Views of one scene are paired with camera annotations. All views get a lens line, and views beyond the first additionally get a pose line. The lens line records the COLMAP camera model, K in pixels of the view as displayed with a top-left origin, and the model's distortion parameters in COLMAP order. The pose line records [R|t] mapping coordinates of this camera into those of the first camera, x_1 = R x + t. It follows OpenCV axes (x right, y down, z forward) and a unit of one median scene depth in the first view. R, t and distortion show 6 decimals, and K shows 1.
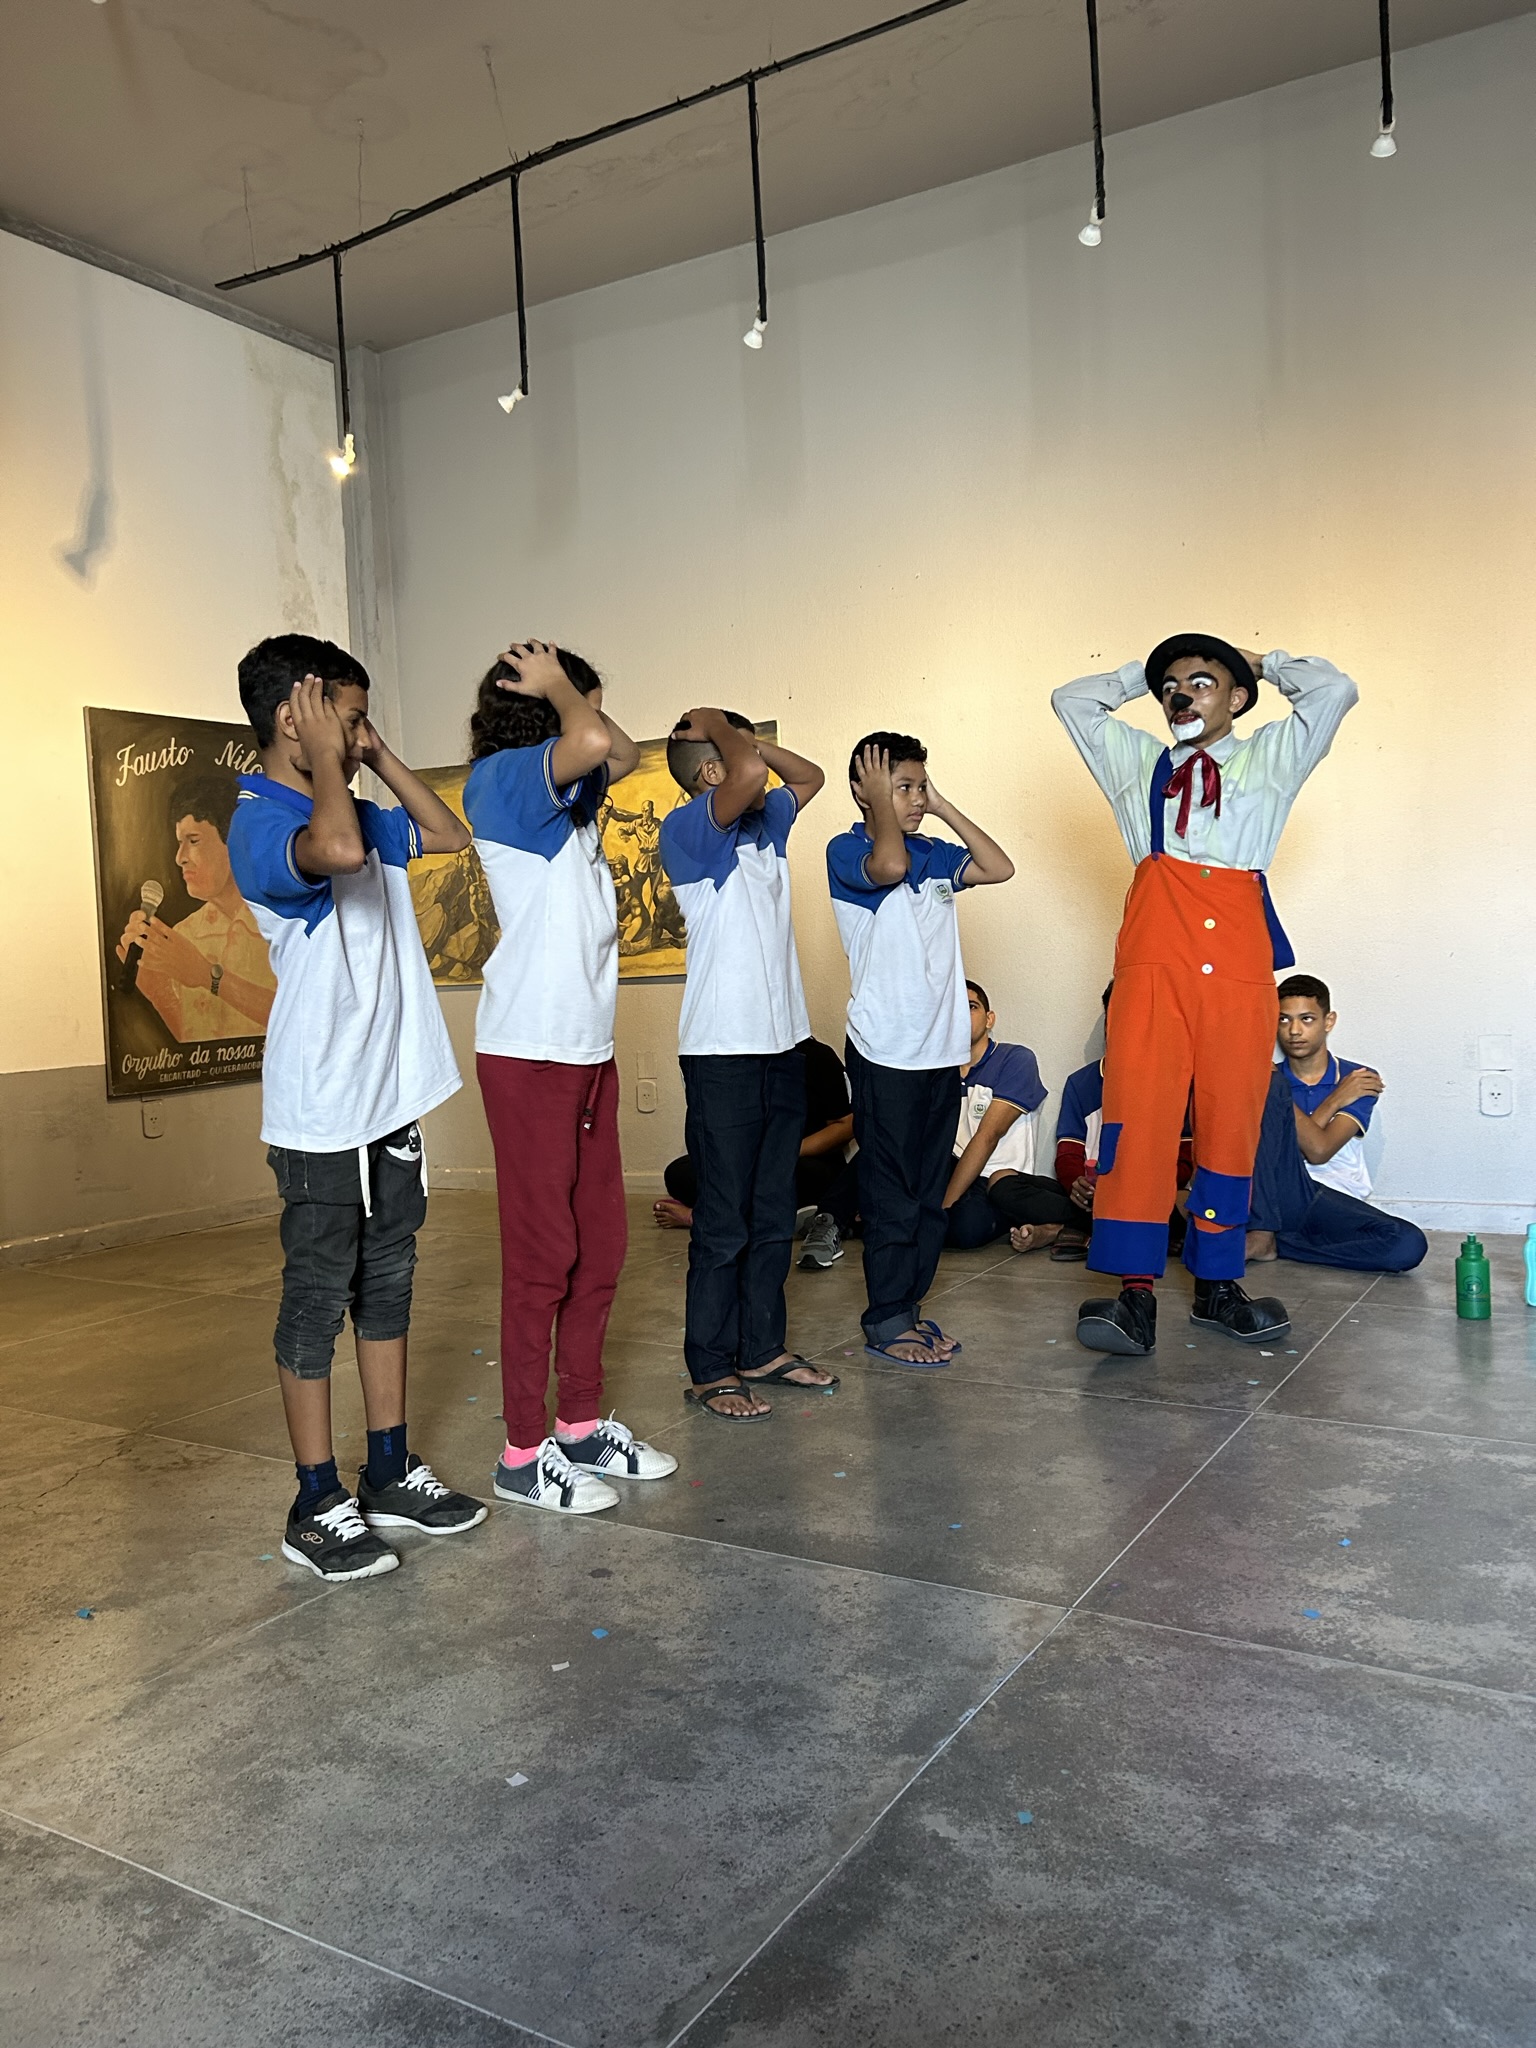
lens RADIAL K [[1533.7, 0, 758.1], [0, 1533.7, 1023.7], [0, 0, 1]] dist [0.039173, -0.031238]
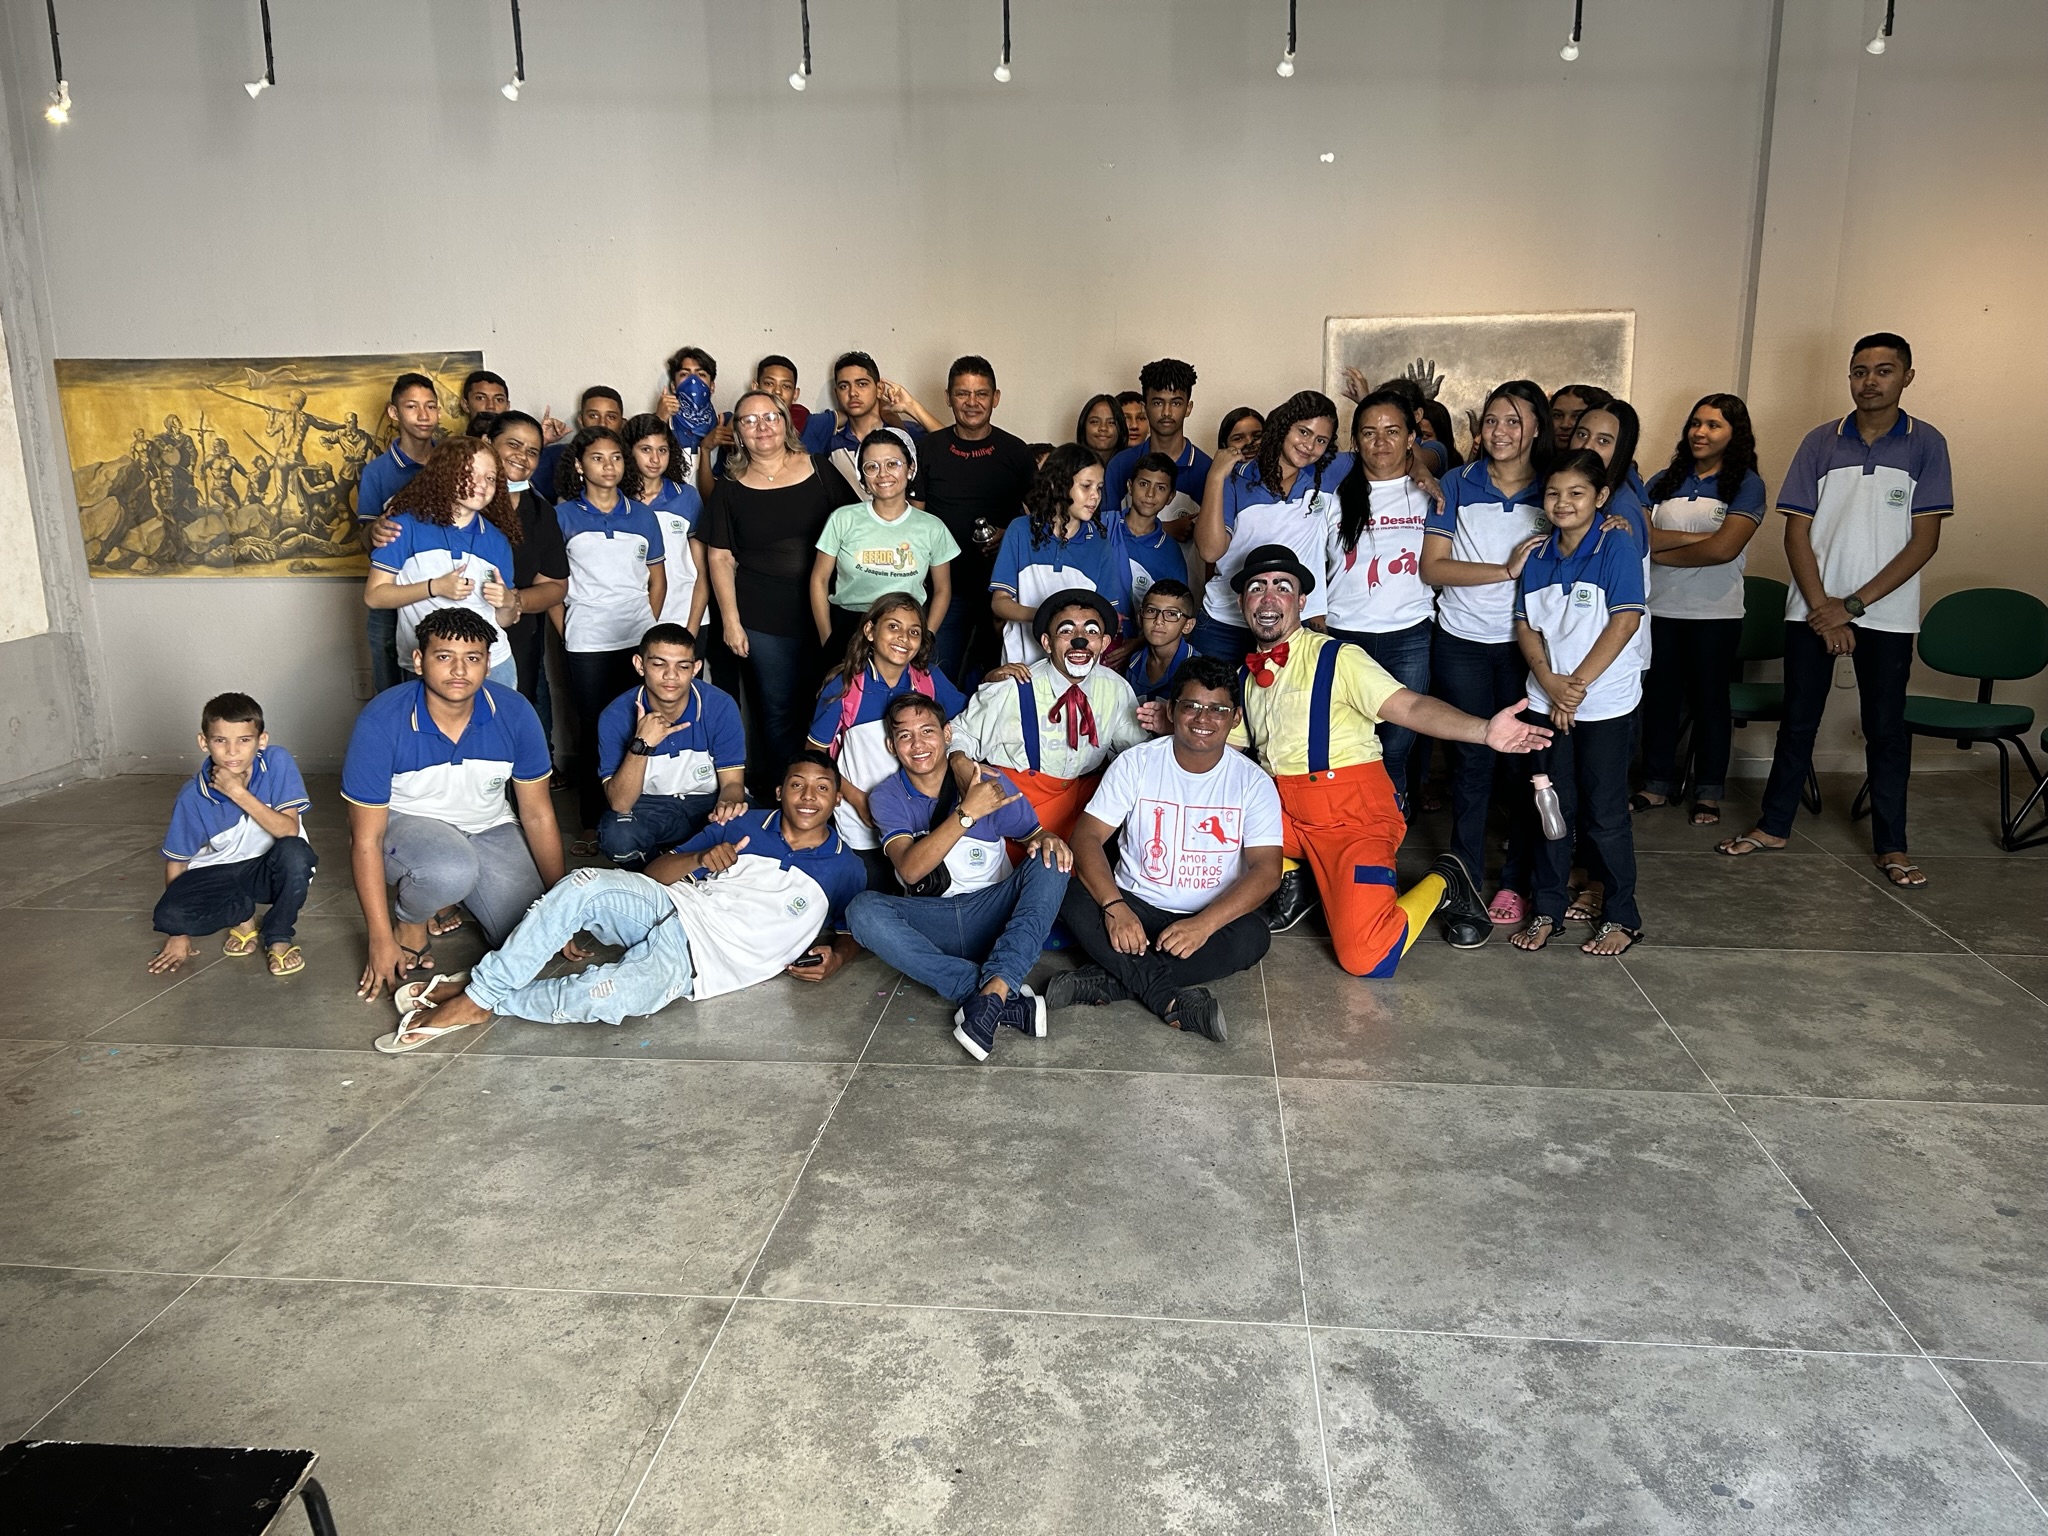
lens RADIAL K [[1533.7, 0, 1029.9], [0, 1533.7, 748.2], [0, 0, 1]] dist [0.039173, -0.031238]
pose [[0.900566, -0.060628, 0.430470, -0.308928], [-0.009278, 0.987321, 0.158466, -0.222746], [-0.434619, -0.146703, 0.888586, -0.514290]]
